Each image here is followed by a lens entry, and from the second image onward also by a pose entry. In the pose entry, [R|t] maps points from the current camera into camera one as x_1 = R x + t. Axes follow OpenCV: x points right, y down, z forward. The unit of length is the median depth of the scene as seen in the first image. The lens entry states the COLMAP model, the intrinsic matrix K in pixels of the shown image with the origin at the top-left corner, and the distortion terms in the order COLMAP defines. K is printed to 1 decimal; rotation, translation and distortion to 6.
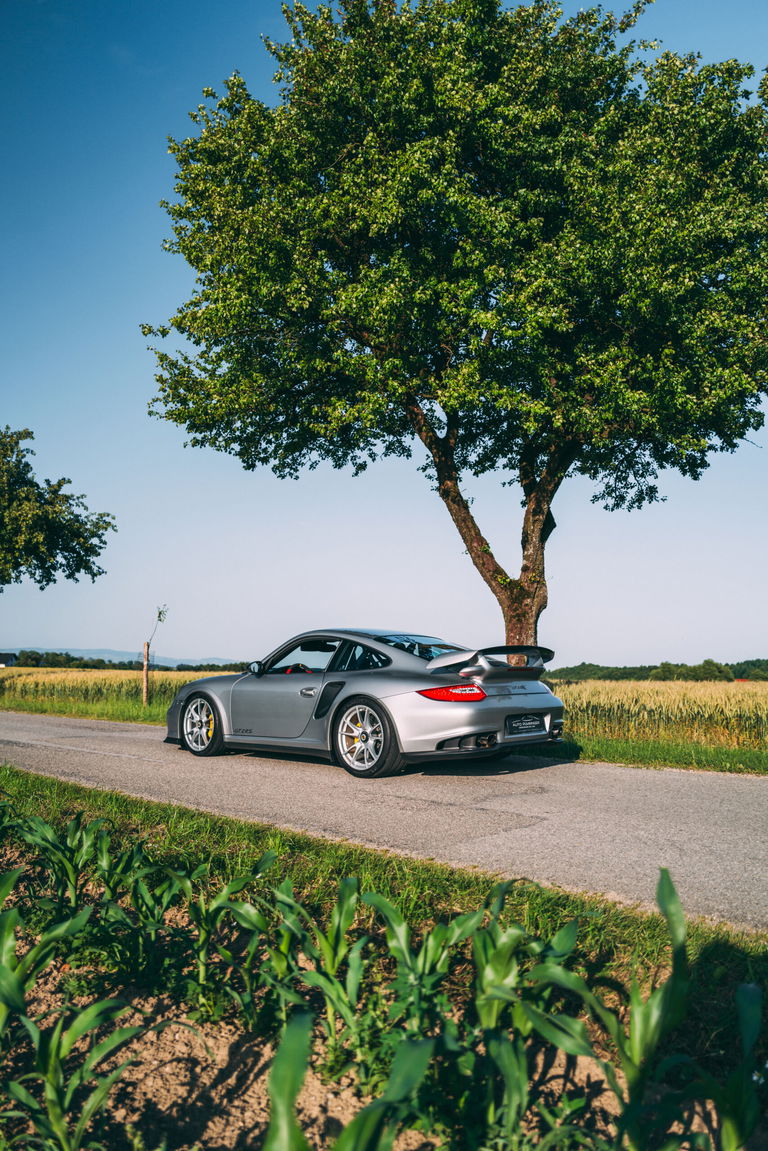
lens RADIAL K [[884.7, 0, 394.4], [0, 884.7, 570.1], [0, 0, 1]] dist [-0.033381, 0.060019]
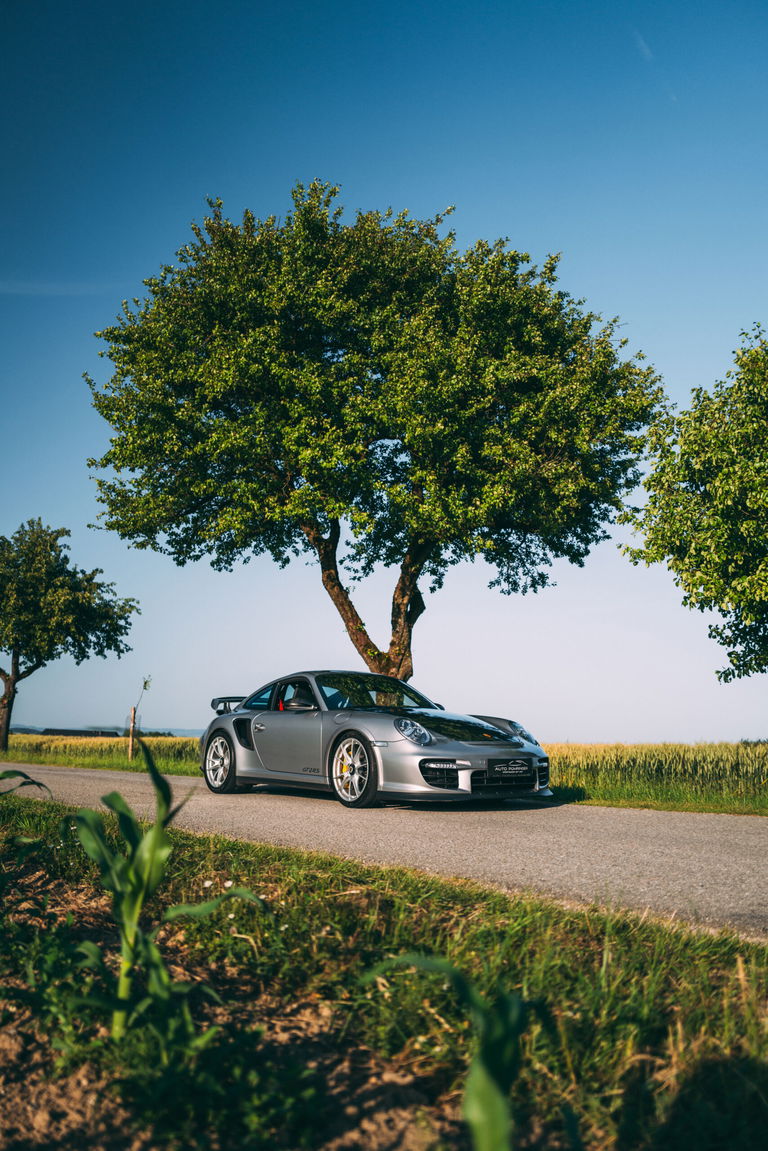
lens RADIAL K [[884.7, 0, 390.8], [0, 884.7, 570.4], [0, 0, 1]] dist [-0.033381, 0.060019]
pose [[0.993535, -0.010761, -0.113017, 0.280614], [0.000430, 0.995847, -0.091040, 0.009041], [0.113528, 0.090403, 0.989413, -0.218156]]
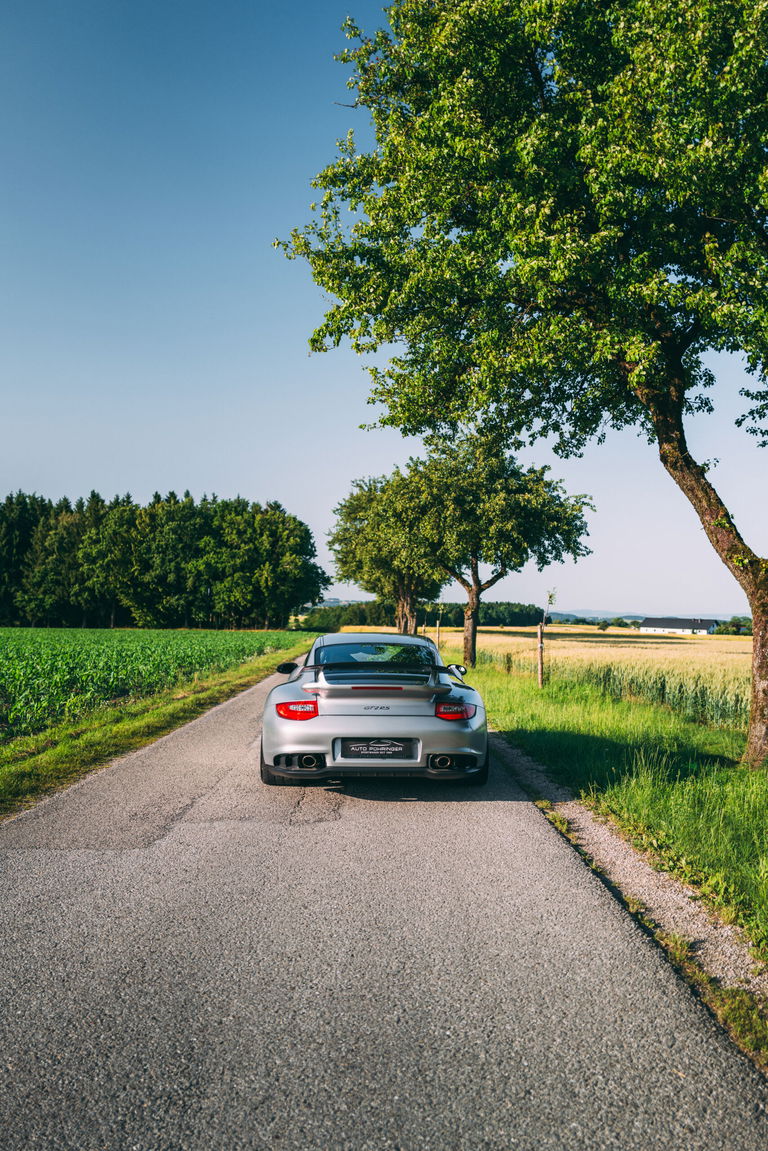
lens RADIAL K [[884.7, 0, 378.0], [0, 884.7, 571.7], [0, 0, 1]] dist [-0.033381, 0.060019]
pose [[0.707674, -0.036405, -0.705601, 0.436648], [0.065136, 0.997780, 0.013848, -0.010087], [0.703531, -0.055760, 0.708474, 0.205890]]
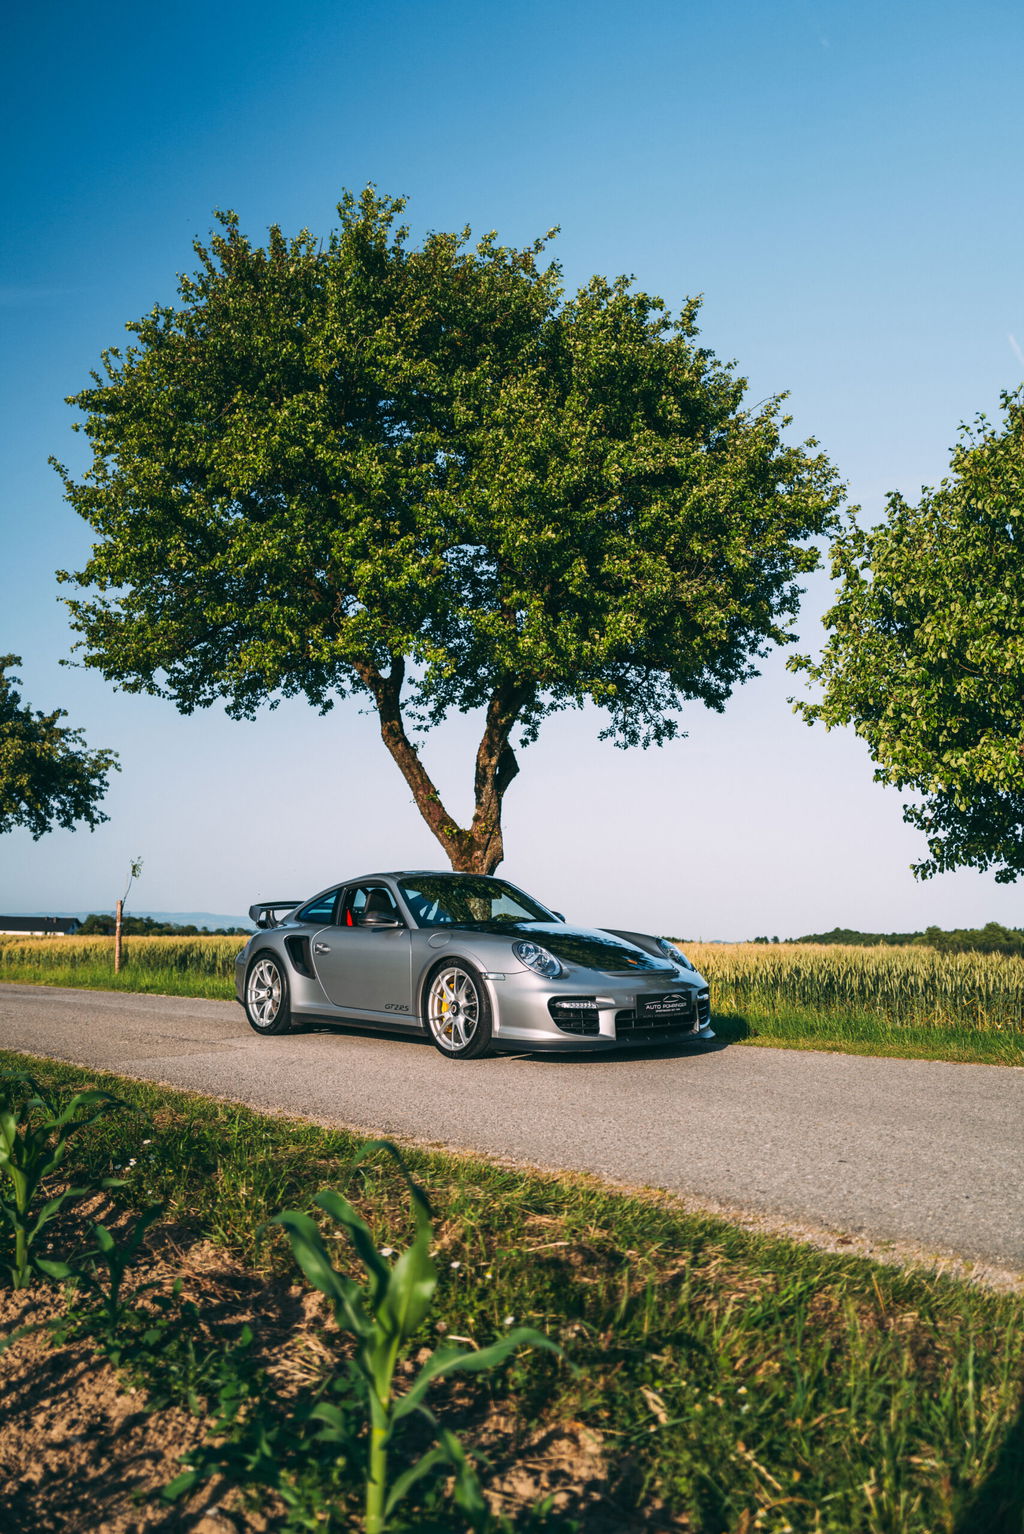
lens RADIAL K [[1179.2, 0, 521.9], [0, 1179.2, 764.8], [0, 0, 1]] dist [-0.033381, 0.060019]
pose [[0.998741, -0.010302, -0.049103, 0.252251], [0.008607, 0.999364, -0.034602, -0.014060], [0.049429, 0.034136, 0.998194, -0.223262]]
